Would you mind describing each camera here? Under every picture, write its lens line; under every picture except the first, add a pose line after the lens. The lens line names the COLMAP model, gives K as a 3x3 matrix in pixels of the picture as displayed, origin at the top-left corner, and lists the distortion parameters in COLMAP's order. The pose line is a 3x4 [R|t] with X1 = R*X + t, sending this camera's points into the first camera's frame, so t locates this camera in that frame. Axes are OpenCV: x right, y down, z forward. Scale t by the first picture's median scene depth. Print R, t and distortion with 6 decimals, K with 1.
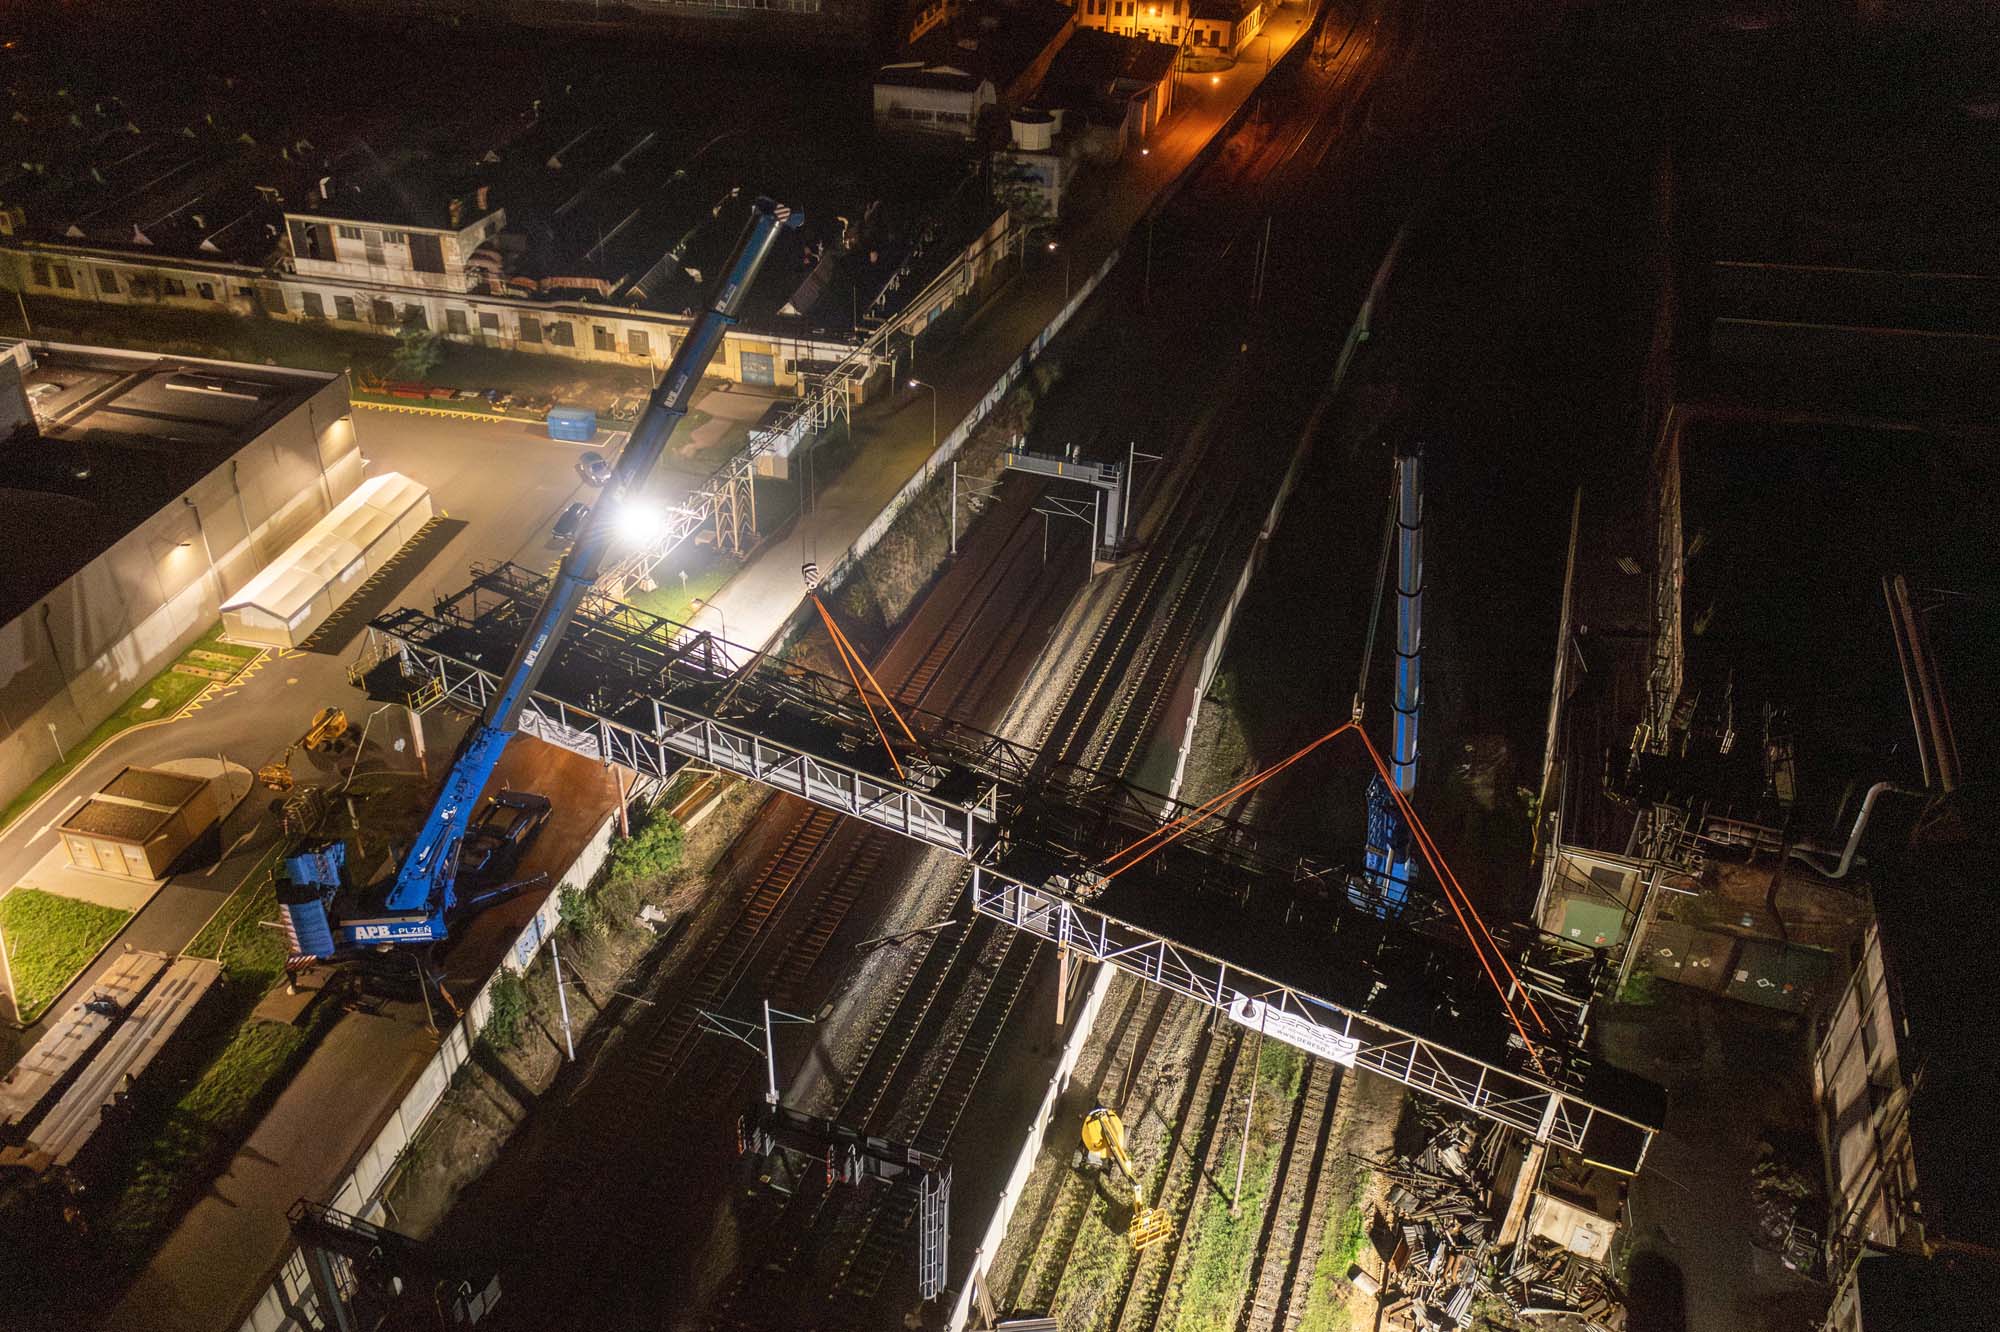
lens RADIAL K [[1595.4, 0, 992.0], [0, 1595.4, 667.8], [0, 0, 1]] dist [-0.013353, 0.003752]
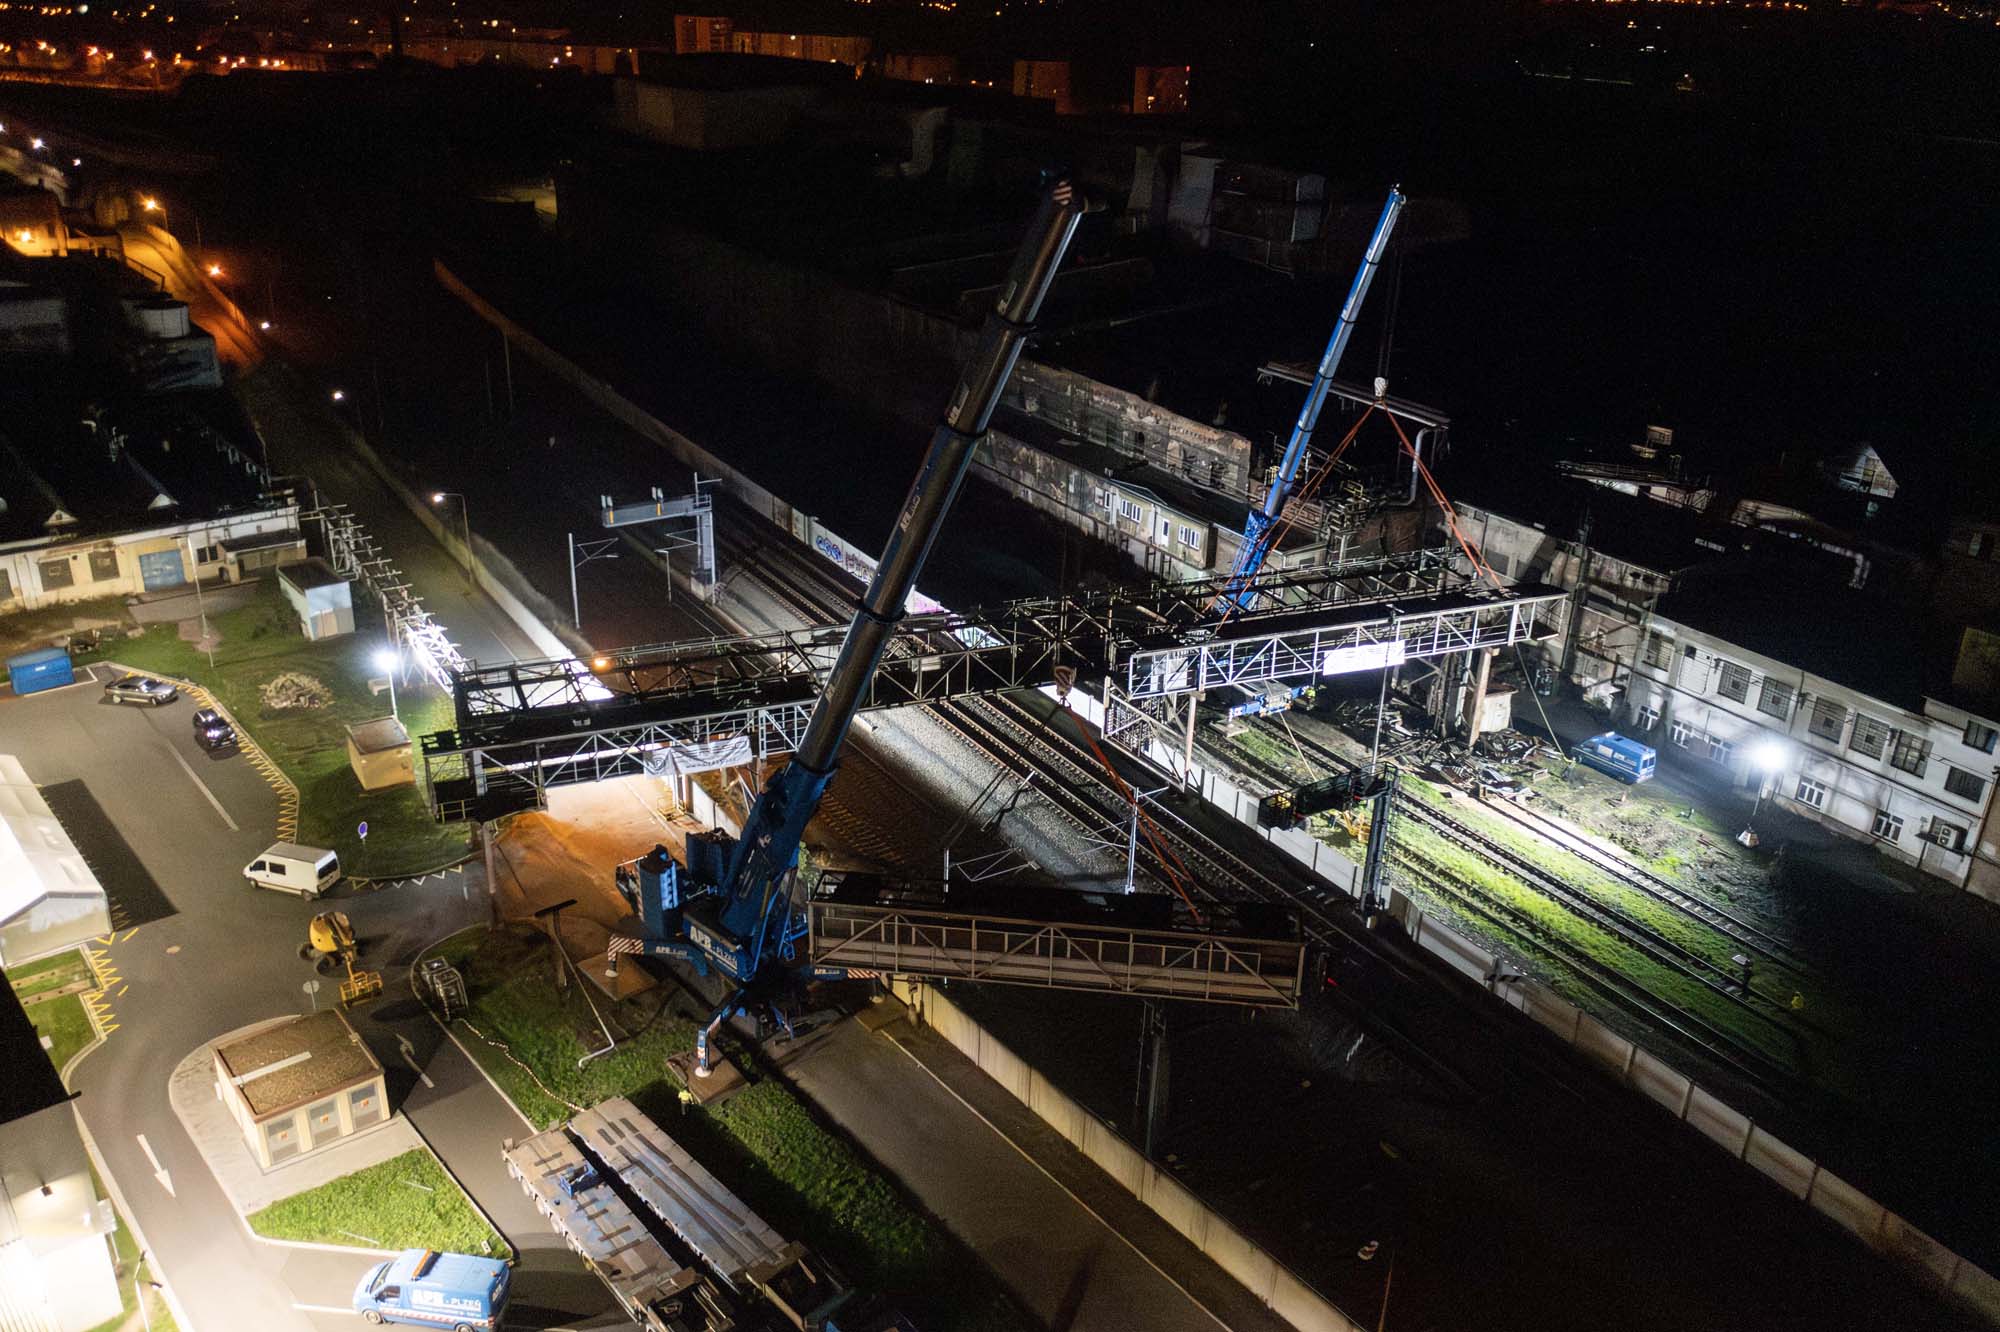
lens RADIAL K [[1589.1, 0, 993.0], [0, 1589.1, 666.6], [0, 0, 1]] dist [-0.015642, 0.008353]
pose [[0.610519, -0.326426, 0.721604, -0.512304], [0.428461, 0.902403, 0.045710, 0.014366], [-0.666099, 0.281273, 0.690795, 0.117423]]
